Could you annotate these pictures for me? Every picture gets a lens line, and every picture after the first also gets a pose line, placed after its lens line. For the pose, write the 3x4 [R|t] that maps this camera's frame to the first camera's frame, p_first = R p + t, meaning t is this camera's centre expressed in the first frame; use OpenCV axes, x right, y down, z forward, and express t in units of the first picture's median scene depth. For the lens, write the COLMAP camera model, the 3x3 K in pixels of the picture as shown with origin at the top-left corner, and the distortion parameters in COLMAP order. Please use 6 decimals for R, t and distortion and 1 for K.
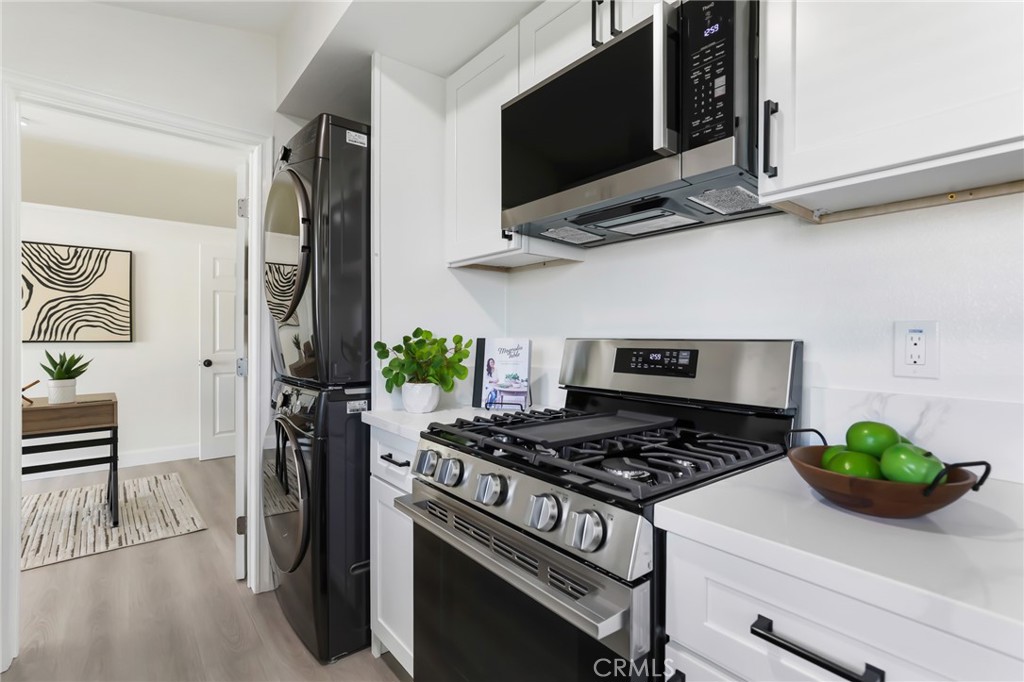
lens RADIAL K [[479.3, 0, 515.0], [0, 479.3, 337.5], [0, 0, 1]] dist [-0.000859, 0.000854]
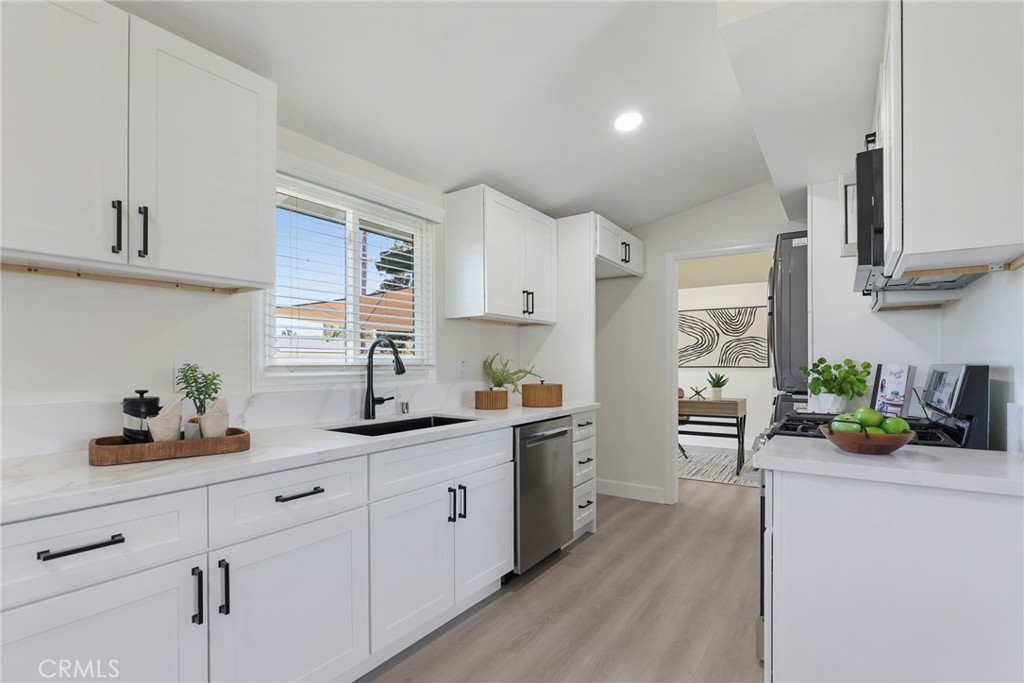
lens RADIAL K [[480.6, 0, 514.5], [0, 480.6, 366.0], [0, 0, 1]] dist [-0.037693, 0.000130]
pose [[0.274159, 0.002543, -0.961681, 0.889542], [-0.000626, 0.999997, 0.002466, 0.003470], [0.961684, -0.000074, 0.274159, -0.349131]]
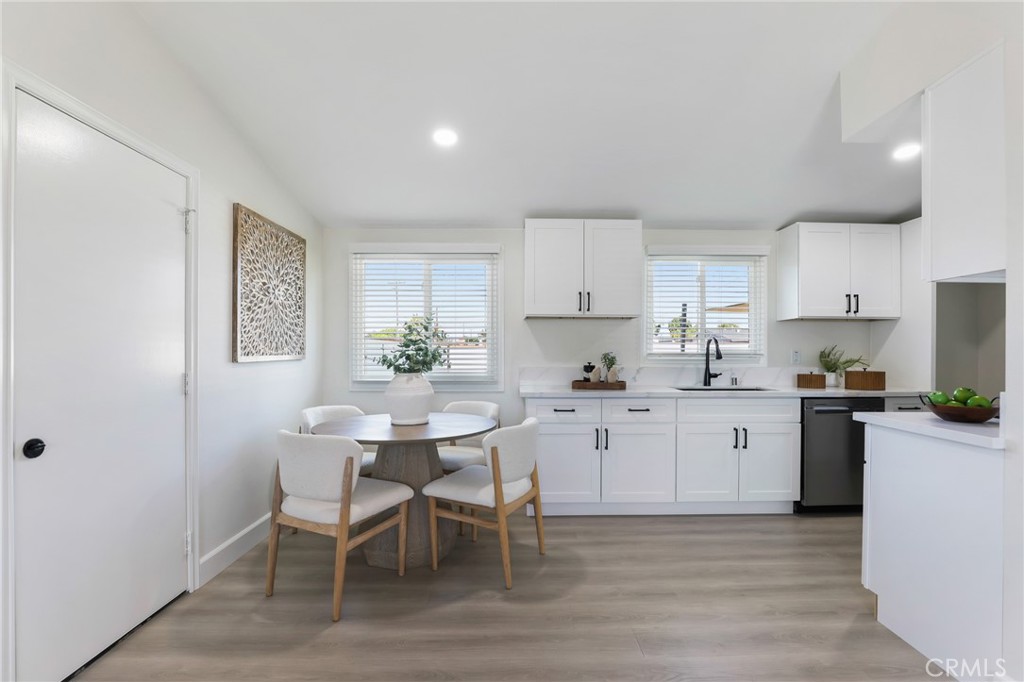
lens RADIAL K [[472.4, 0, 534.8], [0, 472.4, 349.7], [0, 0, 1]] dist [-0.001779, 0.000030]
pose [[-0.611241, -0.009304, -0.791390, 1.688254], [-0.009629, 0.999944, -0.004318, 0.003094], [0.791386, 0.004981, -0.611296, 0.303616]]
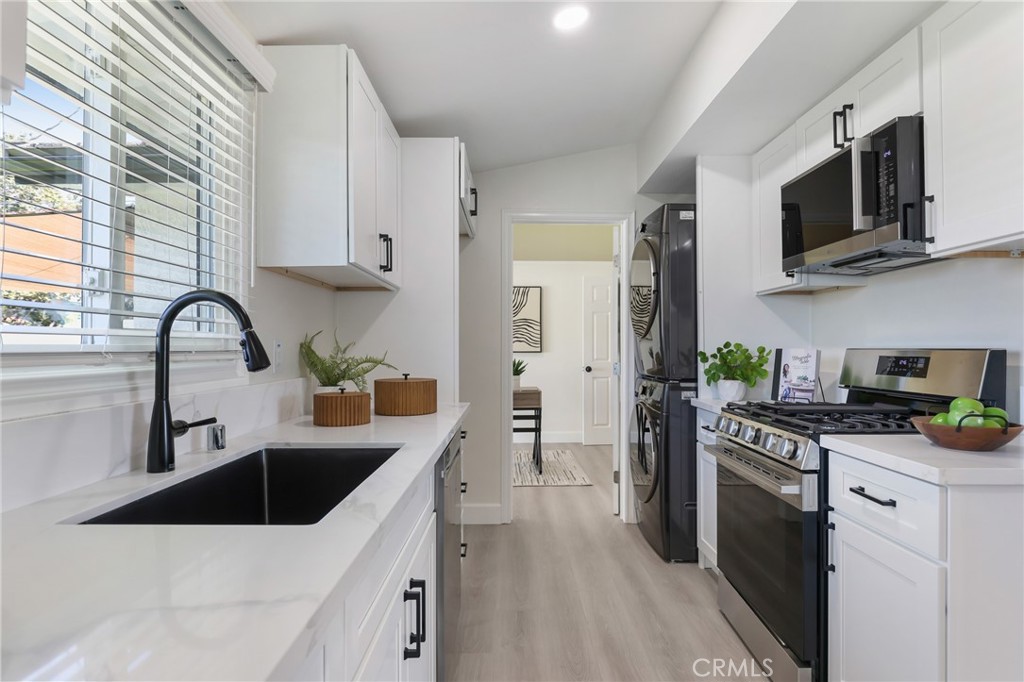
lens RADIAL K [[545.8, 0, 514.4], [0, 545.8, 339.4], [0, 0, 1]] dist [-0.035238, 0.000062]
pose [[0.775838, -0.012179, -0.630815, 0.294078], [0.000443, 0.999824, -0.018759, 0.003161], [0.630932, 0.014275, 0.775707, -0.601711]]
